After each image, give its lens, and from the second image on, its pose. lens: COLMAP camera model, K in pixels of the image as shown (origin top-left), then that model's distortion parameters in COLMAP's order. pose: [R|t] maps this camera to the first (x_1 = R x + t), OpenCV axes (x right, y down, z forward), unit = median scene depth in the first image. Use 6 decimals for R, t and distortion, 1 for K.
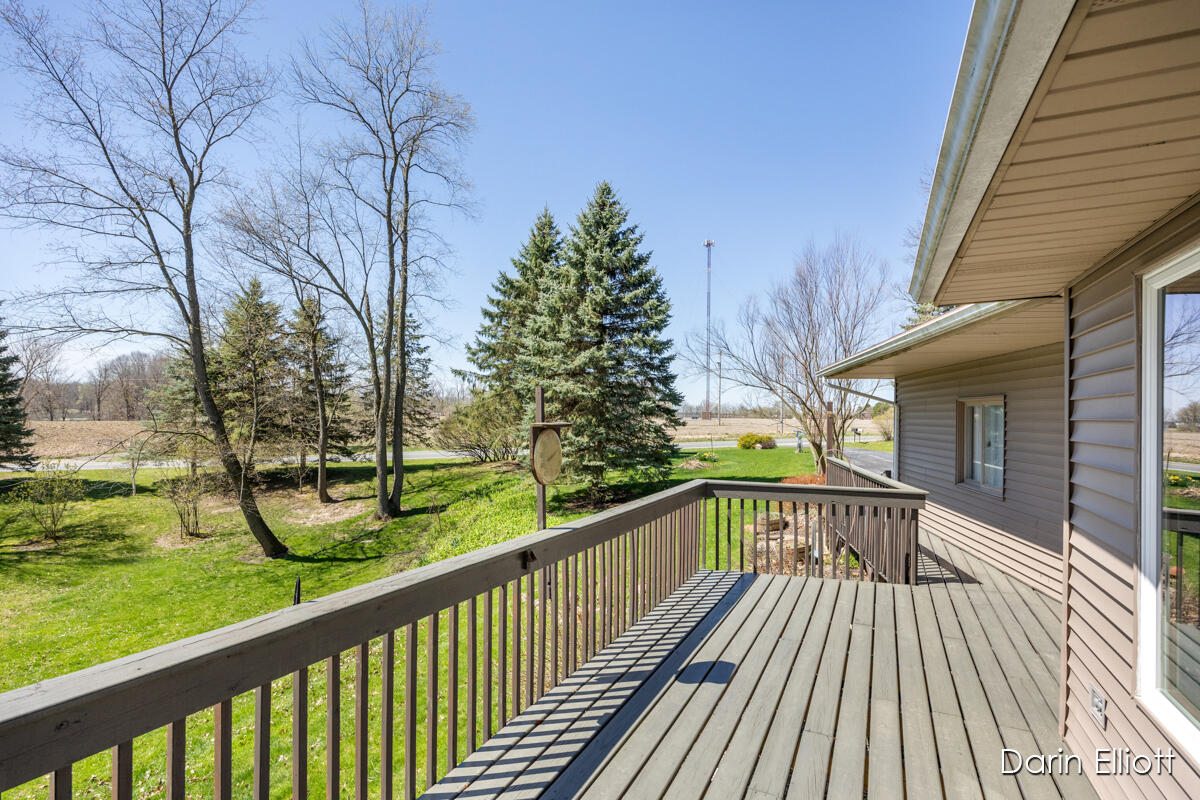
lens RADIAL K [[590.1, 0, 599.2], [0, 590.1, 408.2], [0, 0, 1]] dist [-0.000191, 0.000017]
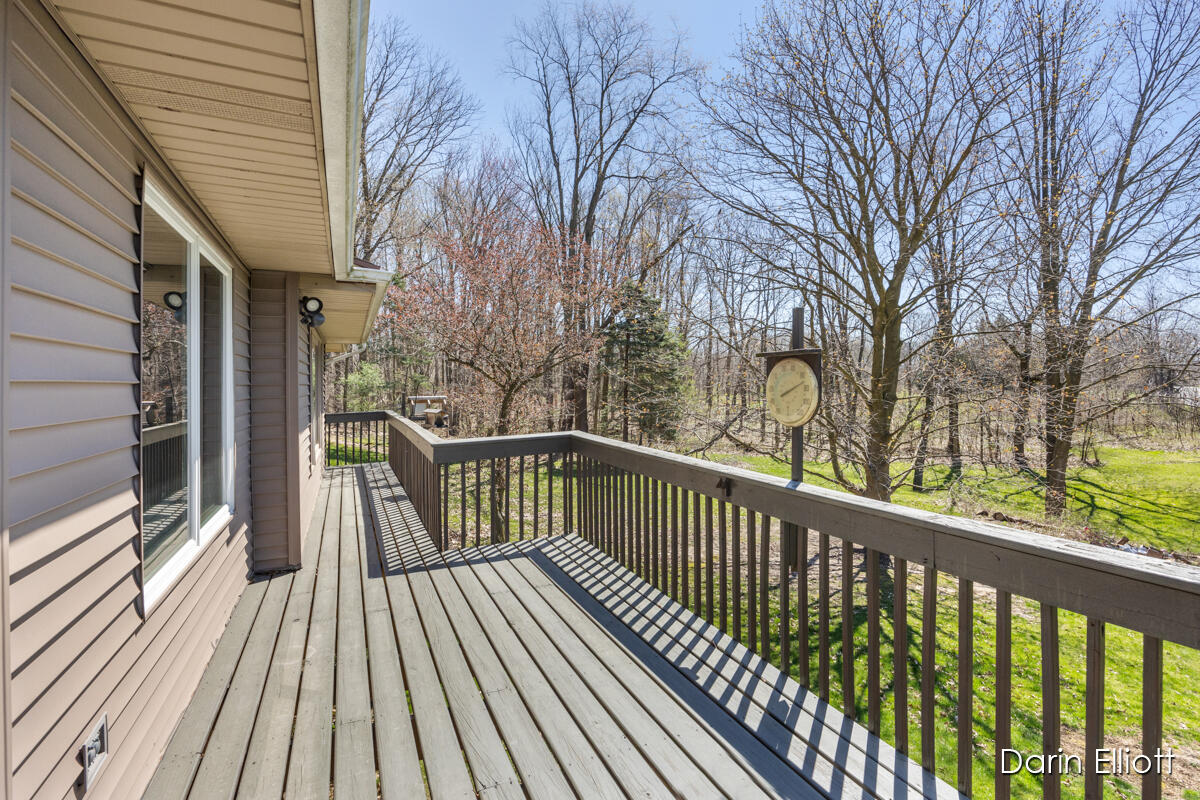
lens RADIAL K [[569.9, 0, 599.7], [0, 569.9, 394.5], [0, 0, 1]] dist [0.000323, -0.000006]
pose [[-0.642741, 0.000183, -0.766084, 0.727960], [0.000845, 1.000000, -0.000470, 0.085961], [0.766083, -0.000950, -0.642741, 1.368205]]
